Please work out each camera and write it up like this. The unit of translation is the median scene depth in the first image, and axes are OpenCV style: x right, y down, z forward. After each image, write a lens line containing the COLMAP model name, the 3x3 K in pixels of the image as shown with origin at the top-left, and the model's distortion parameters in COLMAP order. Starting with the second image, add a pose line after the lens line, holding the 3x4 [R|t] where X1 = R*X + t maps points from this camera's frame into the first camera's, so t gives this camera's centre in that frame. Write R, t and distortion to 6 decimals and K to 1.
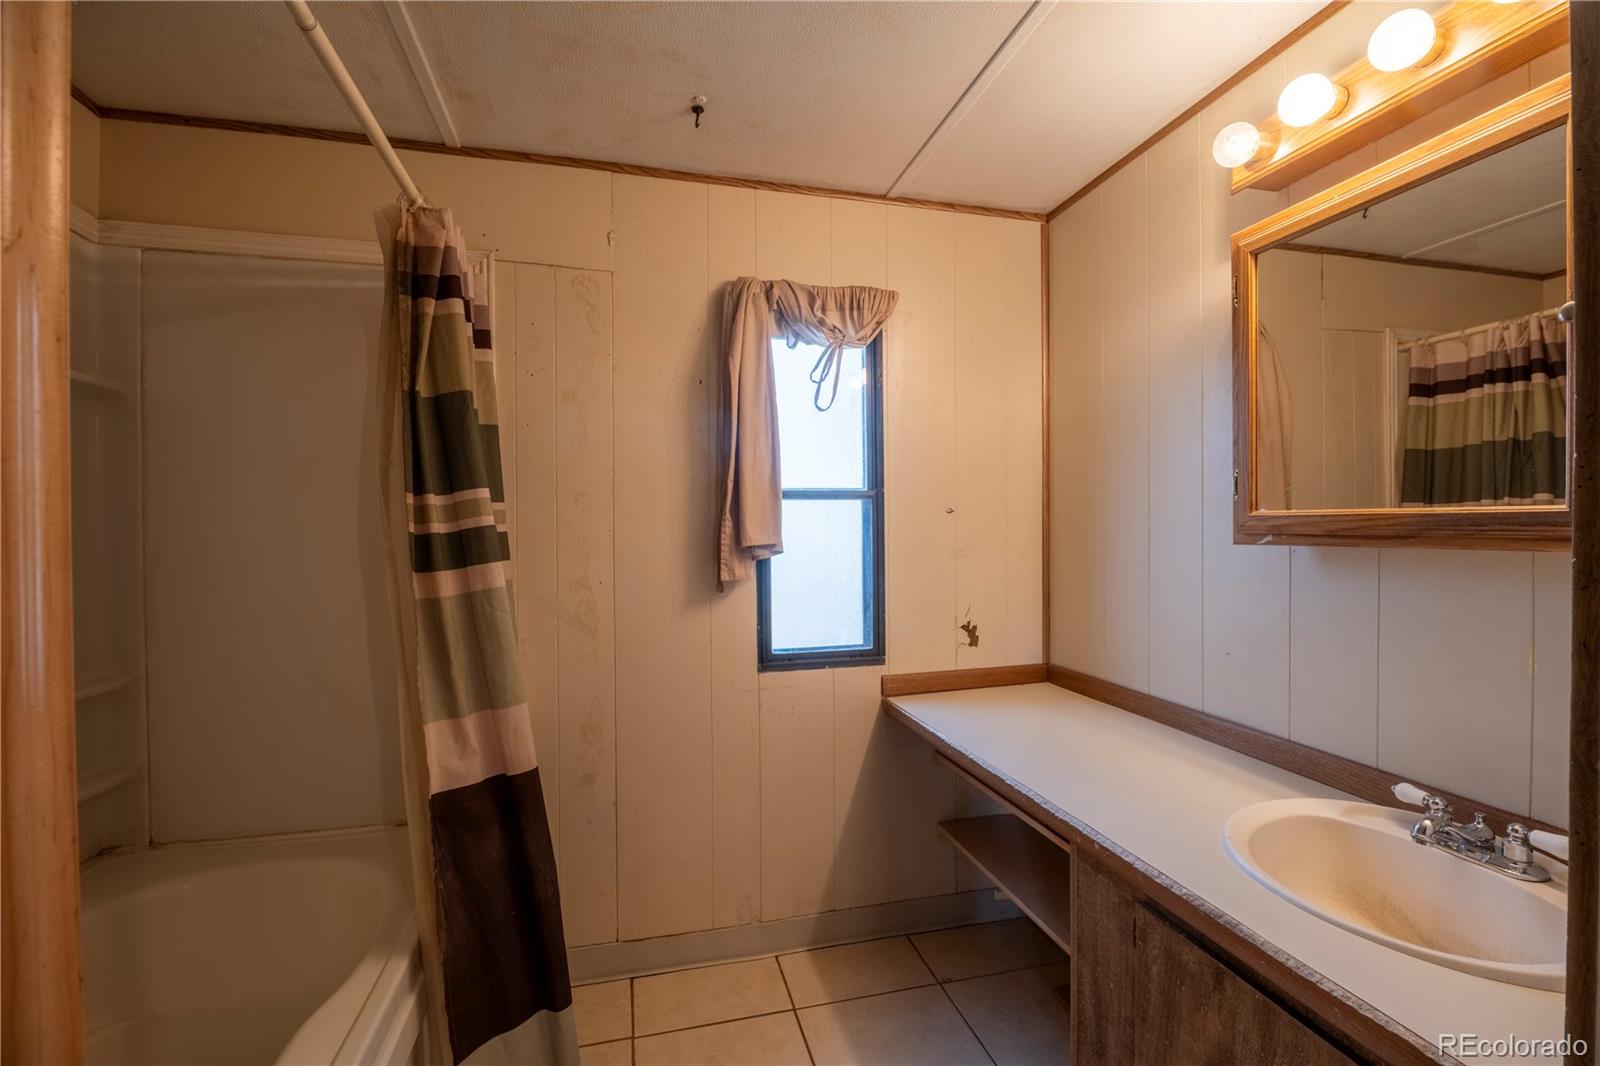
lens RADIAL K [[705.6, 0, 800.0], [0, 705.6, 533.0], [0, 0, 1]] dist [-0.001748, -0.000296]
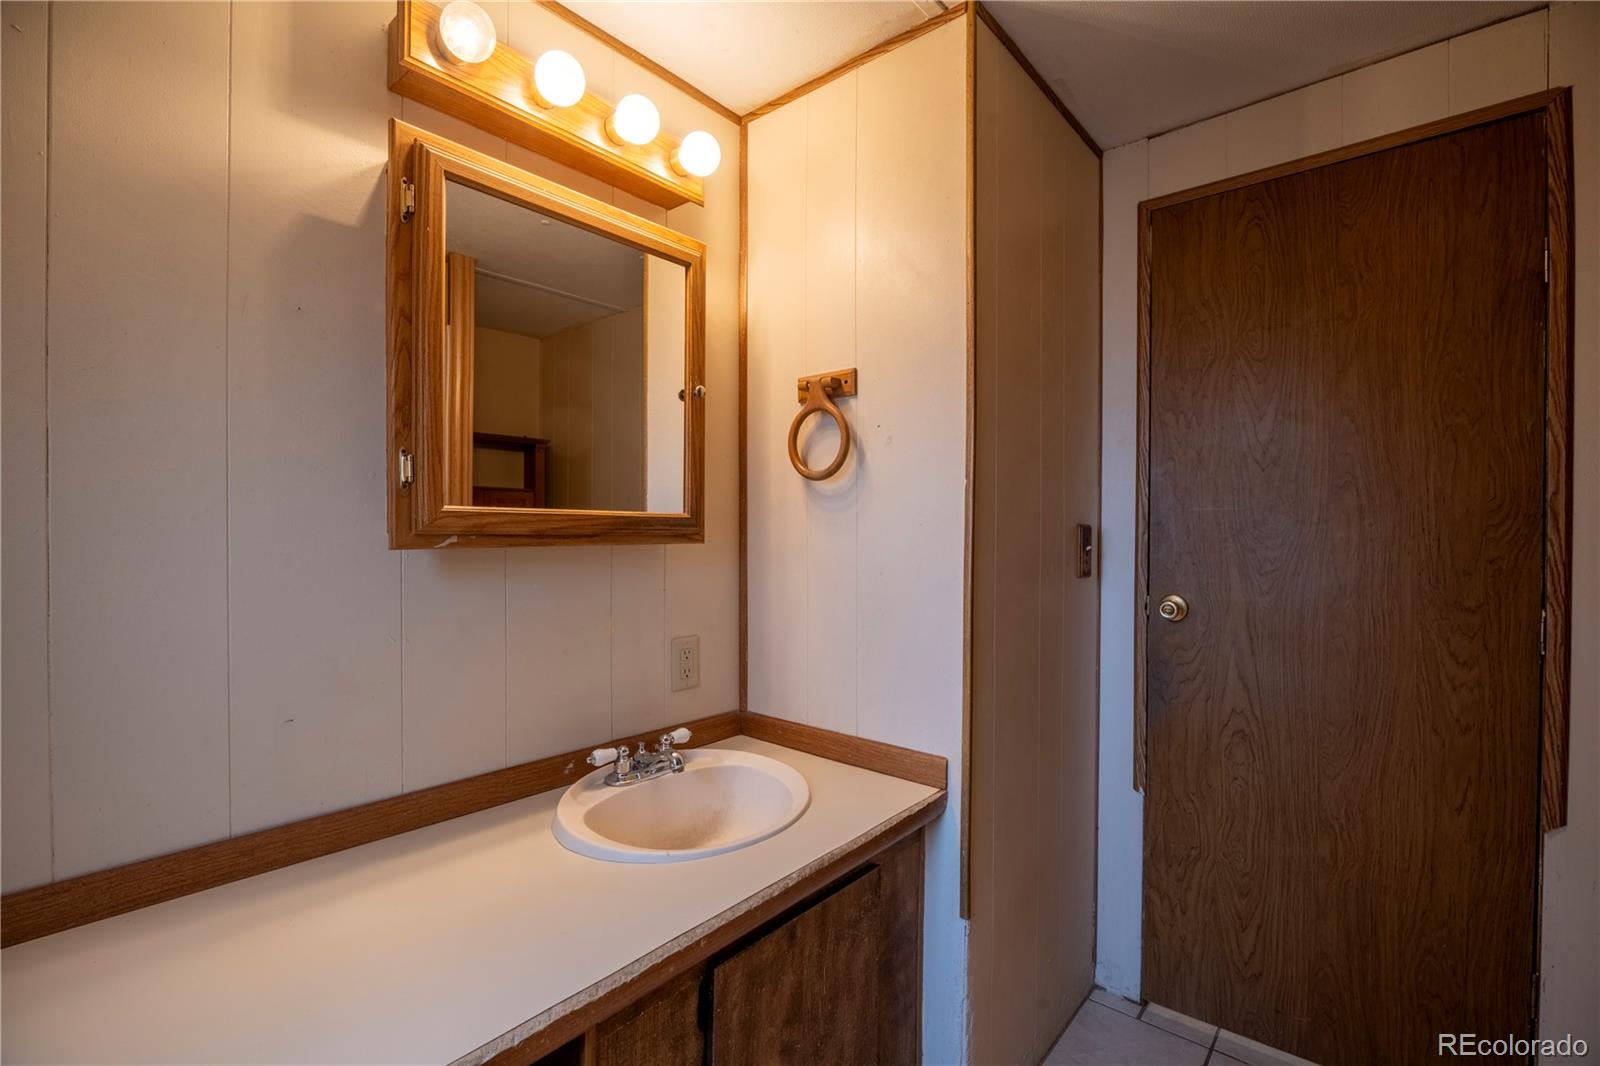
lens RADIAL K [[705.6, 0, 800.0], [0, 705.6, 533.0], [0, 0, 1]] dist [-0.001748, -0.000296]
pose [[-0.576814, -0.004544, 0.816863, -0.265746], [0.003562, 0.999961, 0.008078, -0.006554], [-0.816868, 0.007570, -0.576775, 1.368356]]
